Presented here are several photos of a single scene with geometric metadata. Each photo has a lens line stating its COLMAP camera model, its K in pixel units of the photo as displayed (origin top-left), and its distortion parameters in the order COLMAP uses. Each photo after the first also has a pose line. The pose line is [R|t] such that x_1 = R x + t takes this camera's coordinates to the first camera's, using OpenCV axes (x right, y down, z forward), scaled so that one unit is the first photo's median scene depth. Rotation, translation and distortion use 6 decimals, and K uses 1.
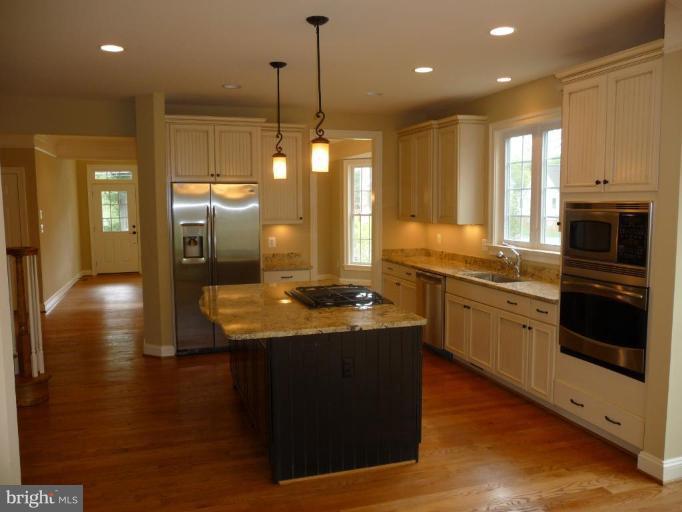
lens RADIAL K [[580.6, 0, 341.0], [0, 580.6, 256.0], [0, 0, 1]] dist [-0.016523, 0.002903]
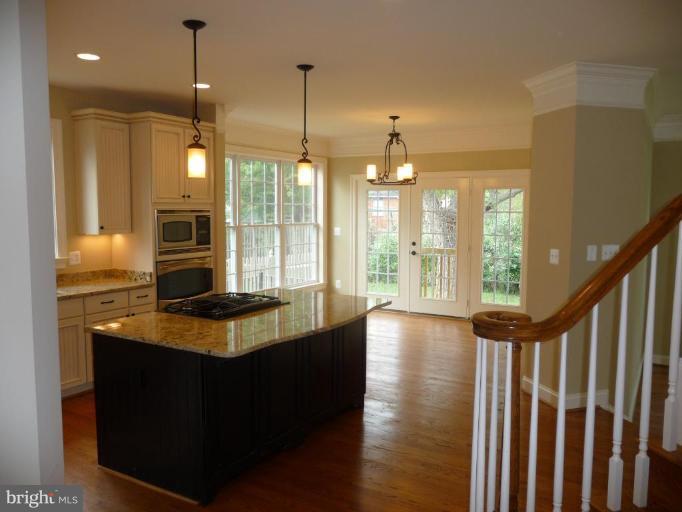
lens RADIAL K [[580.6, 0, 341.0], [0, 580.6, 256.0], [0, 0, 1]] dist [-0.016523, 0.002903]
pose [[-0.667153, -0.056507, 0.742774, -1.023467], [0.075517, 0.986851, 0.142903, -0.162872], [-0.741083, 0.151430, -0.654114, 1.760590]]
